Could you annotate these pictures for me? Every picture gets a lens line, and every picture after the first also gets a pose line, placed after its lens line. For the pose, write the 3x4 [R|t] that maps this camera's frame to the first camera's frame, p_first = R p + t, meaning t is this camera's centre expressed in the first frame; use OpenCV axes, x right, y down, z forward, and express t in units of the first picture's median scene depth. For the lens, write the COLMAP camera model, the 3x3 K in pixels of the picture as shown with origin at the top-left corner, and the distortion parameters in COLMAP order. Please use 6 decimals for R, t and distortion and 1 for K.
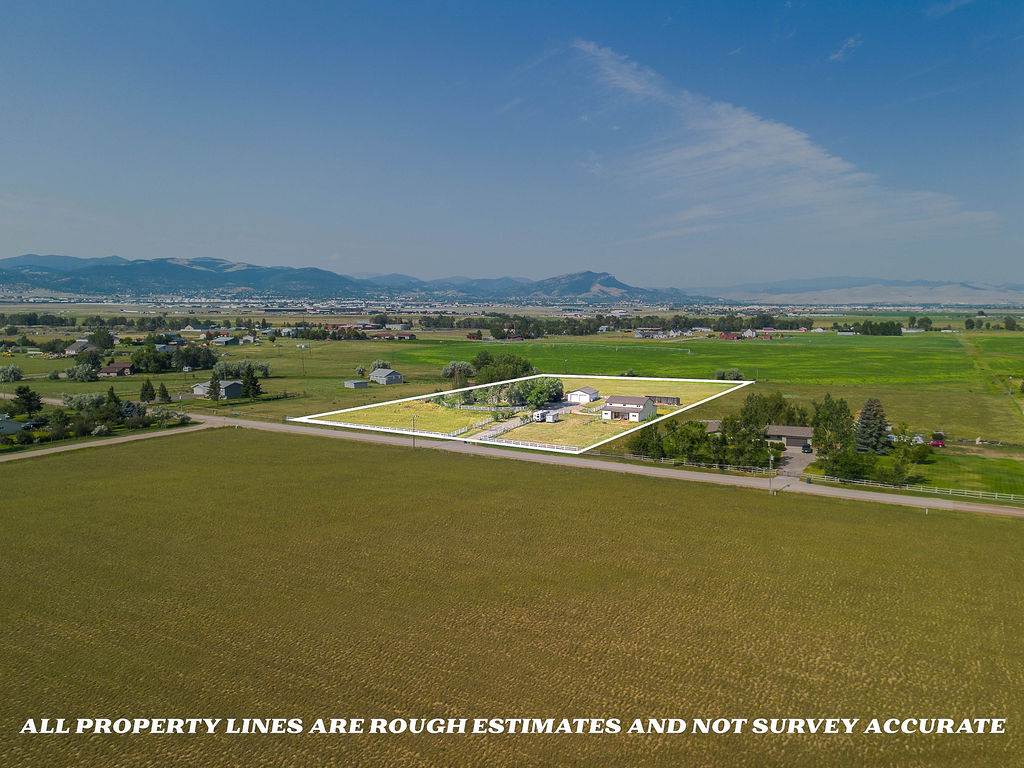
lens RADIAL K [[739.6, 0, 512.8], [0, 739.6, 428.2], [0, 0, 1]] dist [0.066899, -0.043930]
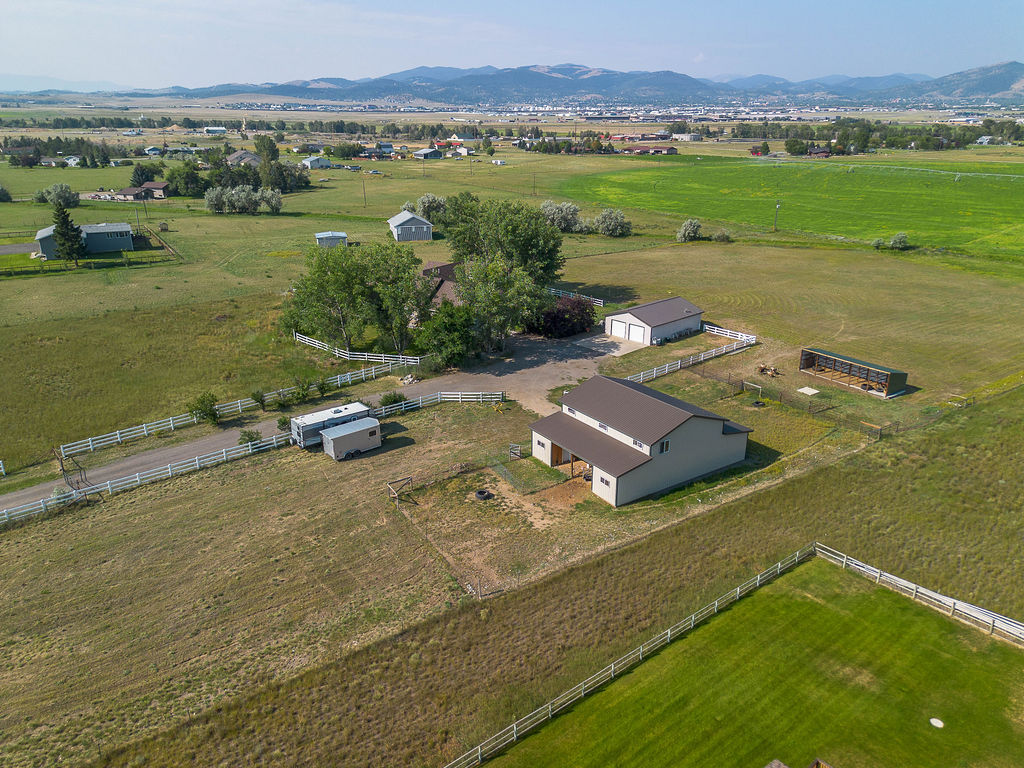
lens RADIAL K [[728.0, 0, 512.7], [0, 728.0, 394.5], [0, 0, 1]] dist [0.056353, -0.038541]
pose [[0.897980, 0.155807, -0.411528, 0.046756], [-0.070023, 0.973895, 0.215928, -0.020388], [0.434429, -0.165082, 0.885449, 0.145934]]
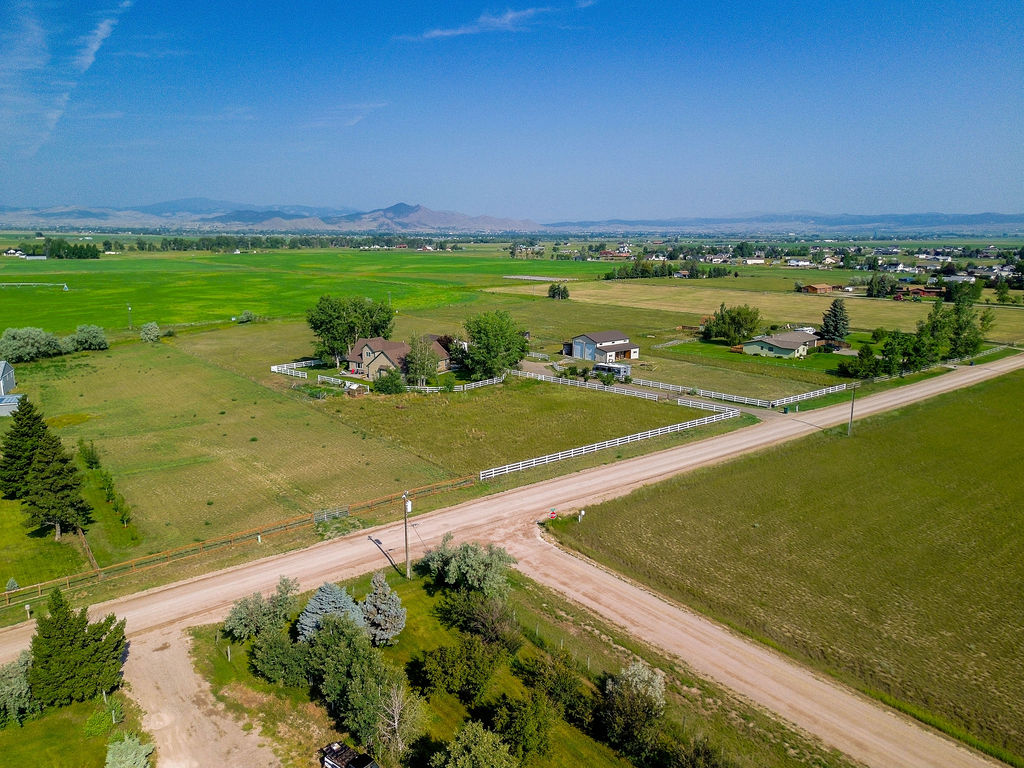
lens RADIAL K [[728.0, 0, 512.7], [0, 728.0, 394.5], [0, 0, 1]] dist [0.056353, -0.038541]
pose [[0.374940, -0.201506, 0.904884, -0.130116], [0.145513, 0.976784, 0.157223, -0.023950], [-0.915558, 0.072723, 0.395557, 0.155418]]
